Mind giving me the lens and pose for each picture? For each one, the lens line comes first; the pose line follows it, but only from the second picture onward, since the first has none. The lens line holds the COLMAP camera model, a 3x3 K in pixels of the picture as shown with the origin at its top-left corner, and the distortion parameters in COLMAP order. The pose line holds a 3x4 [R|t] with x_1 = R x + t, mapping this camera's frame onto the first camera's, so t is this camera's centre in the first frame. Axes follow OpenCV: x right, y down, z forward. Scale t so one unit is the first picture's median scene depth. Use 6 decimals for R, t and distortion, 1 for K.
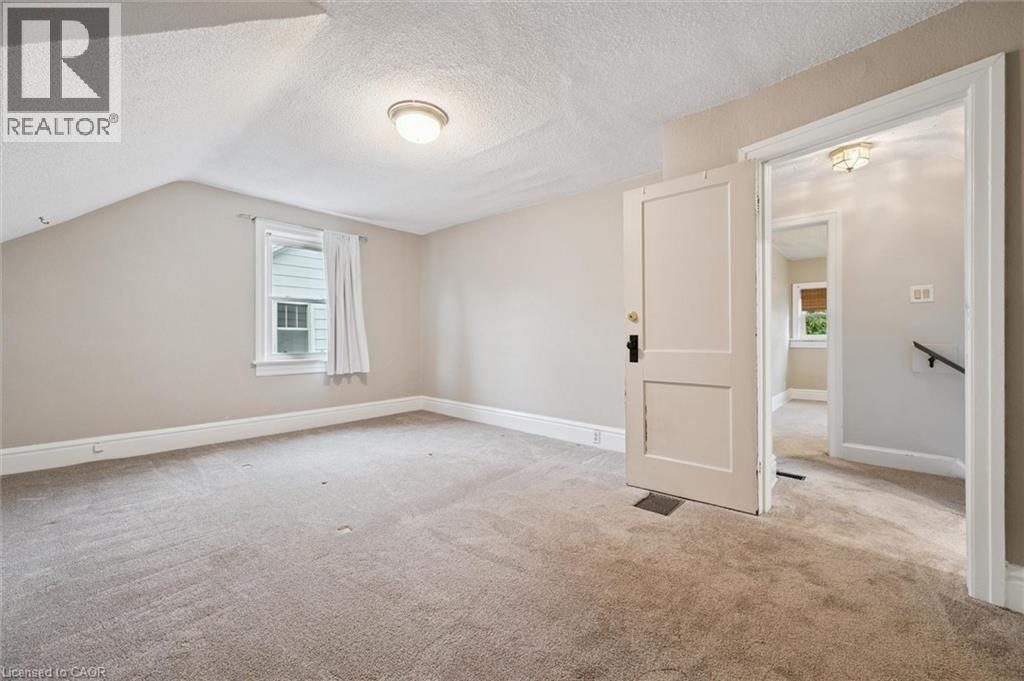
lens RADIAL K [[392.6, 0, 511.0], [0, 392.6, 327.6], [0, 0, 1]] dist [0.000737, 0.000041]
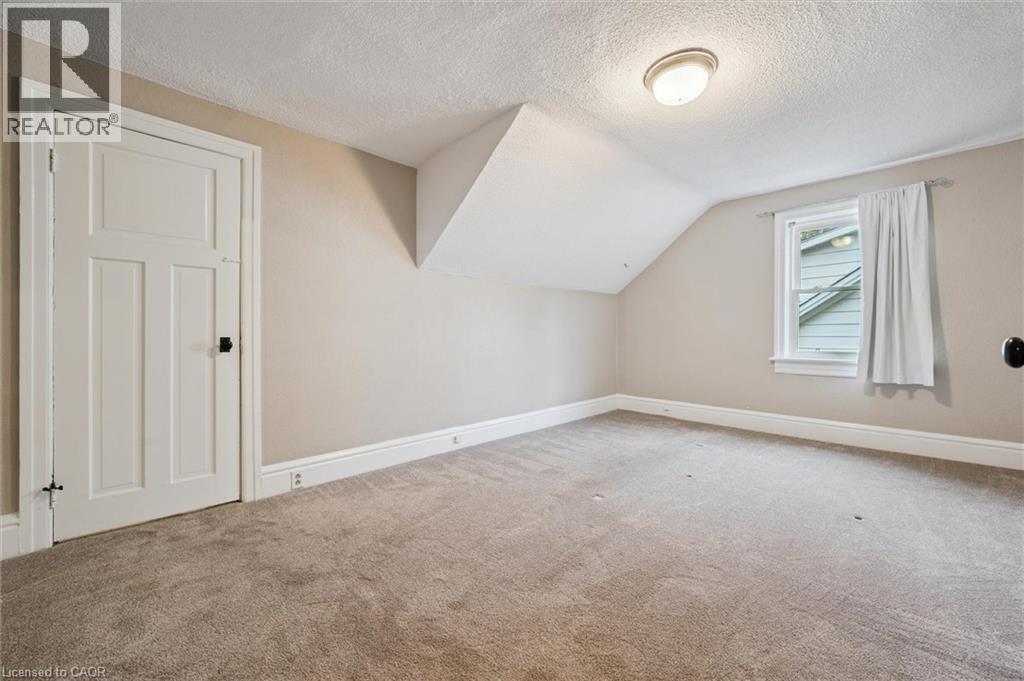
lens RADIAL K [[406.8, 0, 535.7], [0, 406.8, 334.2], [0, 0, 1]] dist [0.002479, 0.000136]
pose [[-0.025671, 0.001844, -0.999669, 0.395252], [0.025772, 0.999667, 0.001182, 0.009983], [0.999338, -0.025733, -0.025710, 0.423081]]
